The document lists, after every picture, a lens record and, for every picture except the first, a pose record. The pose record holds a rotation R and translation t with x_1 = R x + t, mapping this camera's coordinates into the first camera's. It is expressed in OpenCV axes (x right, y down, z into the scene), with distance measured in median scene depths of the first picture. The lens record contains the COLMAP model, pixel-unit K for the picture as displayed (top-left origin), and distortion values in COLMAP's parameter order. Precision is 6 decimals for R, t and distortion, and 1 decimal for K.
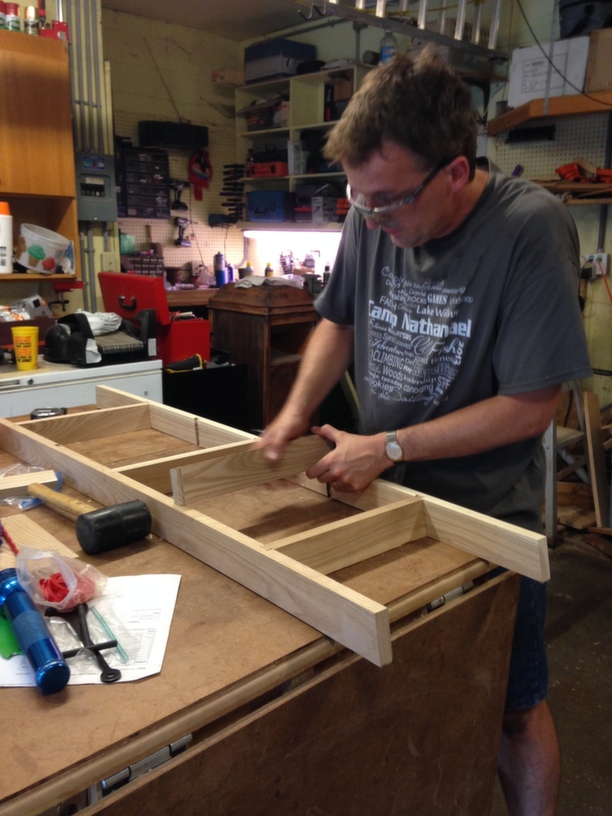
lens RADIAL K [[763.3, 0, 306.0], [0, 763.3, 408.0], [0, 0, 1]] dist [0.155806, -0.274056]
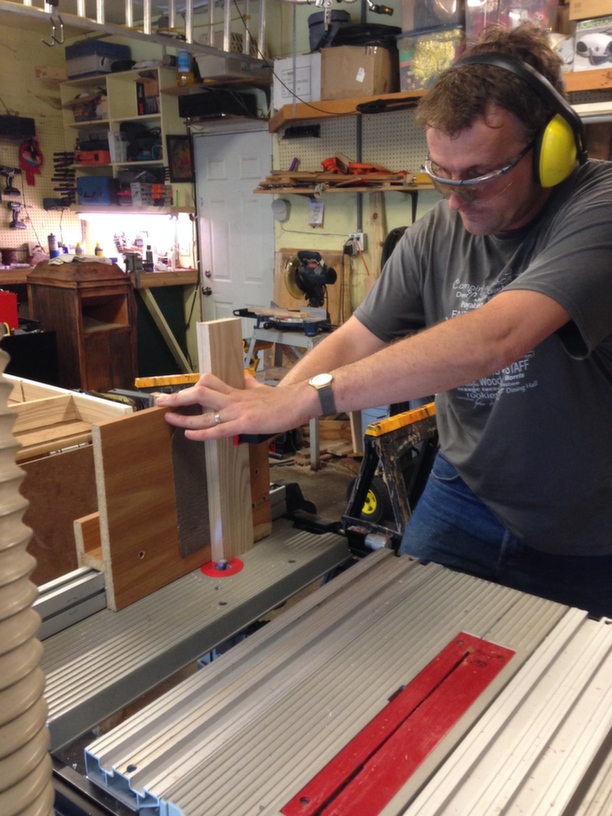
lens RADIAL K [[778.2, 0, 334.4], [0, 778.2, 410.4], [0, 0, 1]] dist [0.157818, -0.275096]
pose [[0.990607, -0.045295, 0.129021, 0.131954], [0.042476, 0.998797, 0.024522, 0.036917], [-0.129976, -0.018811, 0.991339, -0.169411]]
